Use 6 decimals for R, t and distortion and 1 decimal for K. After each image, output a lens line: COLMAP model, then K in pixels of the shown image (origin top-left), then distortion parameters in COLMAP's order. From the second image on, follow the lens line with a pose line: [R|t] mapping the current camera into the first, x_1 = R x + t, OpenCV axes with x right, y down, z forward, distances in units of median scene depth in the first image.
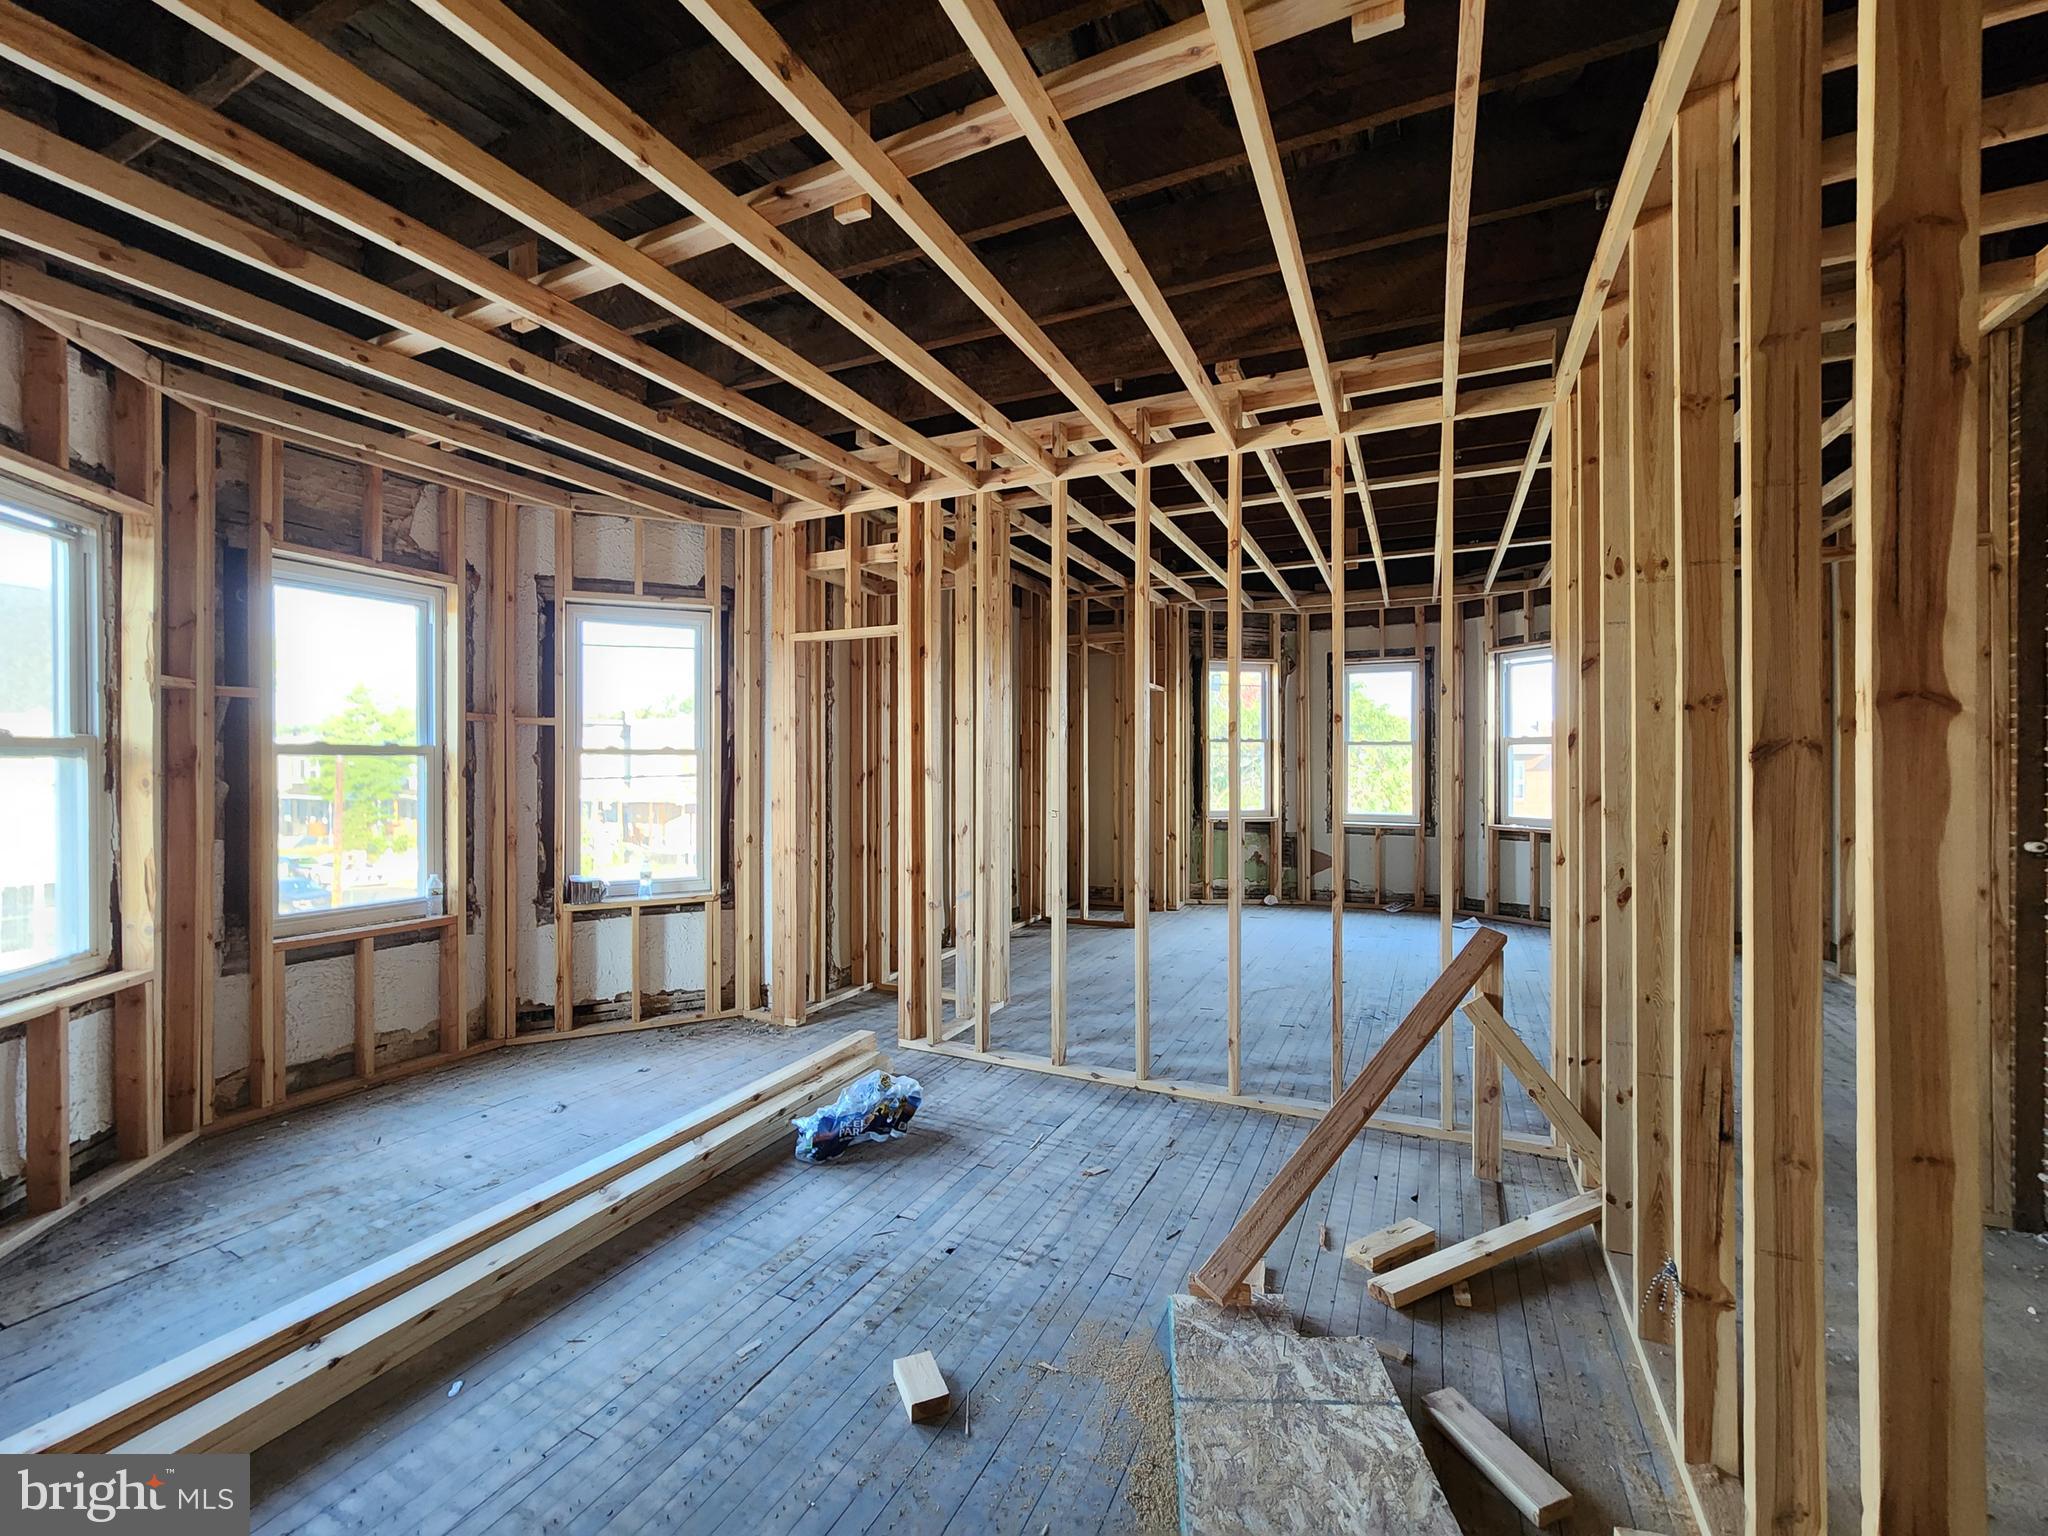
lens RADIAL K [[836.4, 0, 1020.0], [0, 836.4, 762.1], [0, 0, 1]] dist [-0.001346, 0.001082]
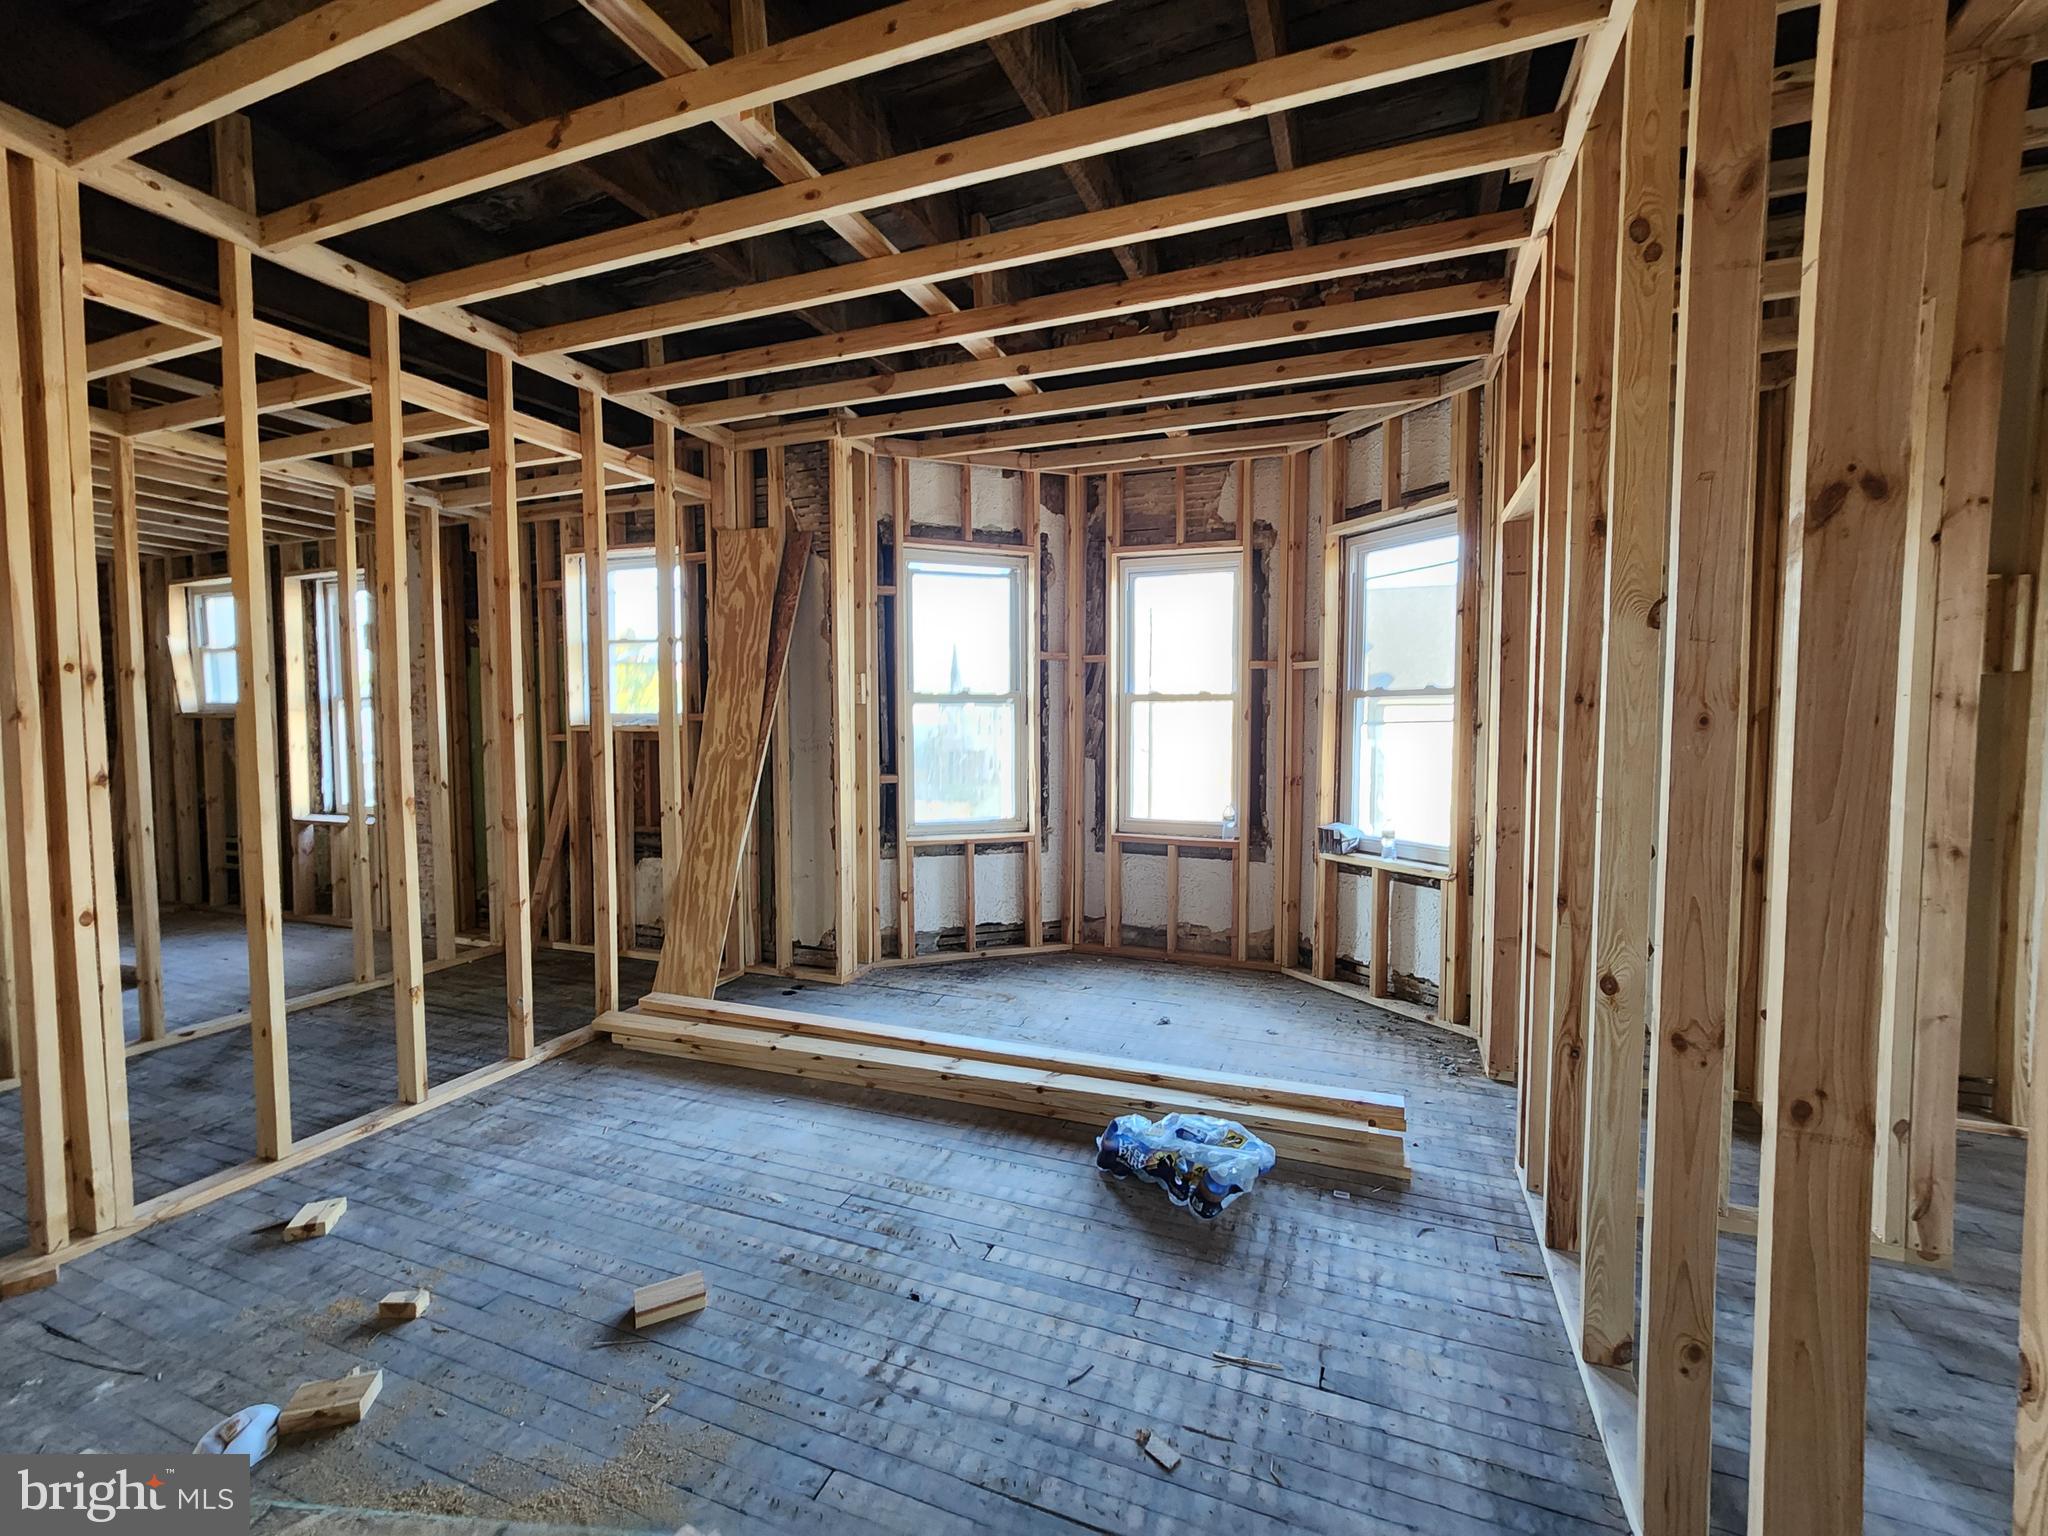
lens RADIAL K [[836.4, 0, 1041.6], [0, 836.4, 756.7], [0, 0, 1]] dist [-0.001346, 0.001082]
pose [[0.105328, 0.047870, -0.993285, 0.464227], [0.000651, 0.998837, 0.048207, 0.014619], [0.994437, -0.005724, 0.105175, 0.681350]]
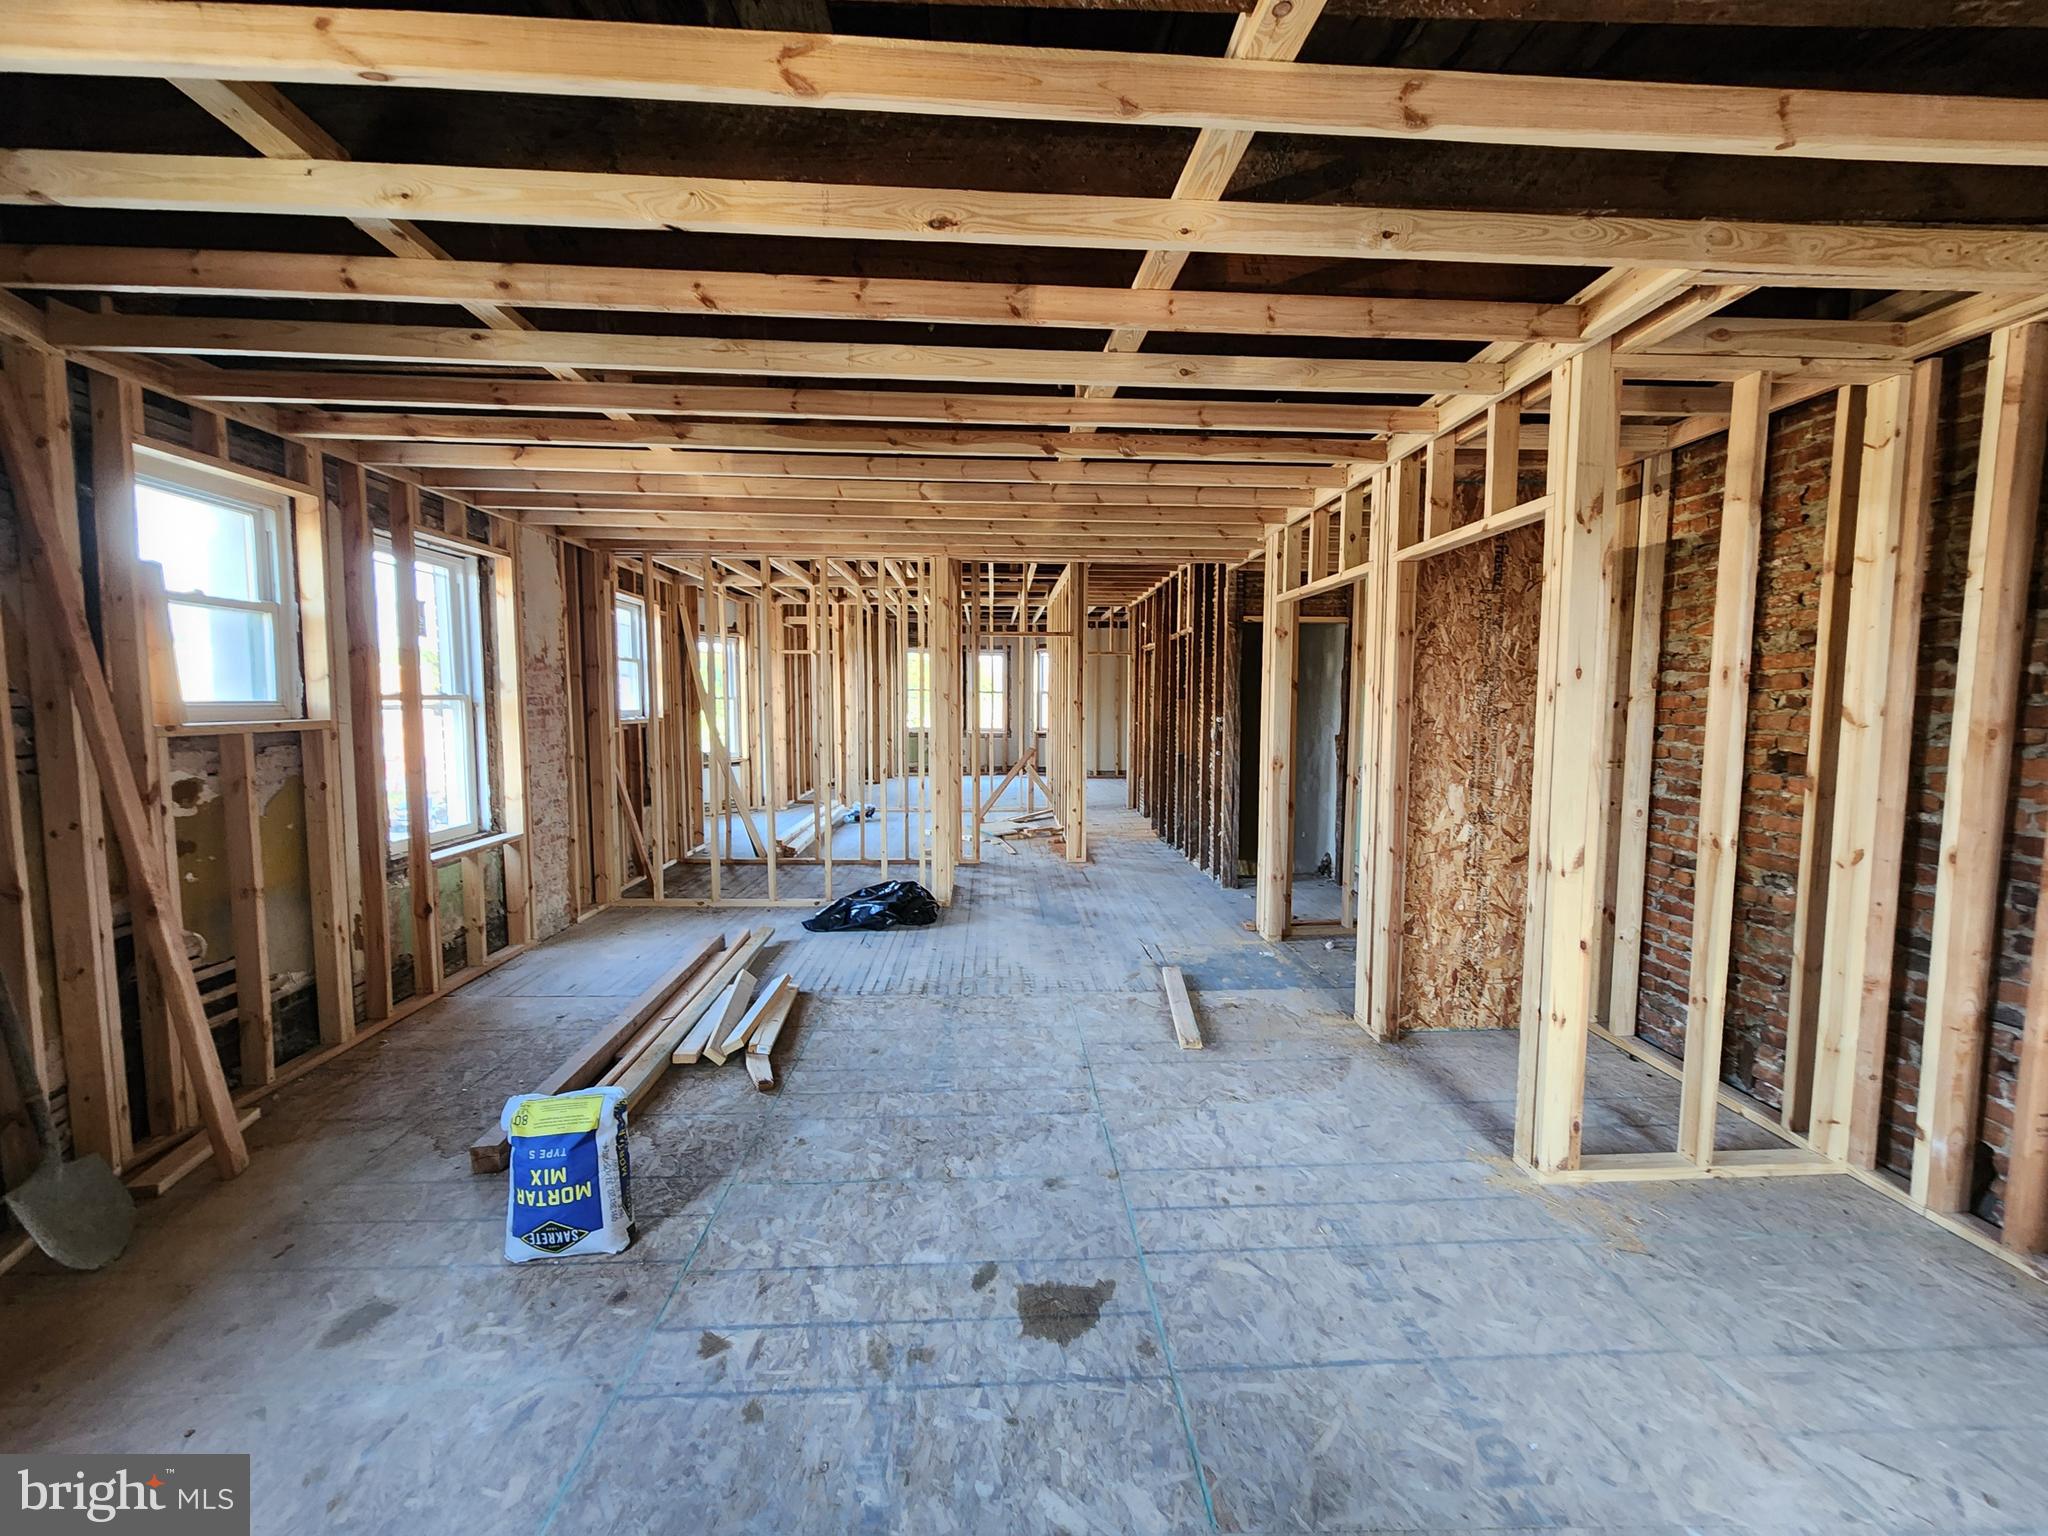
lens RADIAL K [[836.4, 0, 1028.7], [0, 836.4, 768.2], [0, 0, 1]] dist [-0.001346, 0.001082]
pose [[0.884451, -0.041246, 0.464806, -0.969004], [0.002818, 0.996540, 0.083068, -0.012813], [-0.466624, -0.072160, 0.881507, -1.891529]]
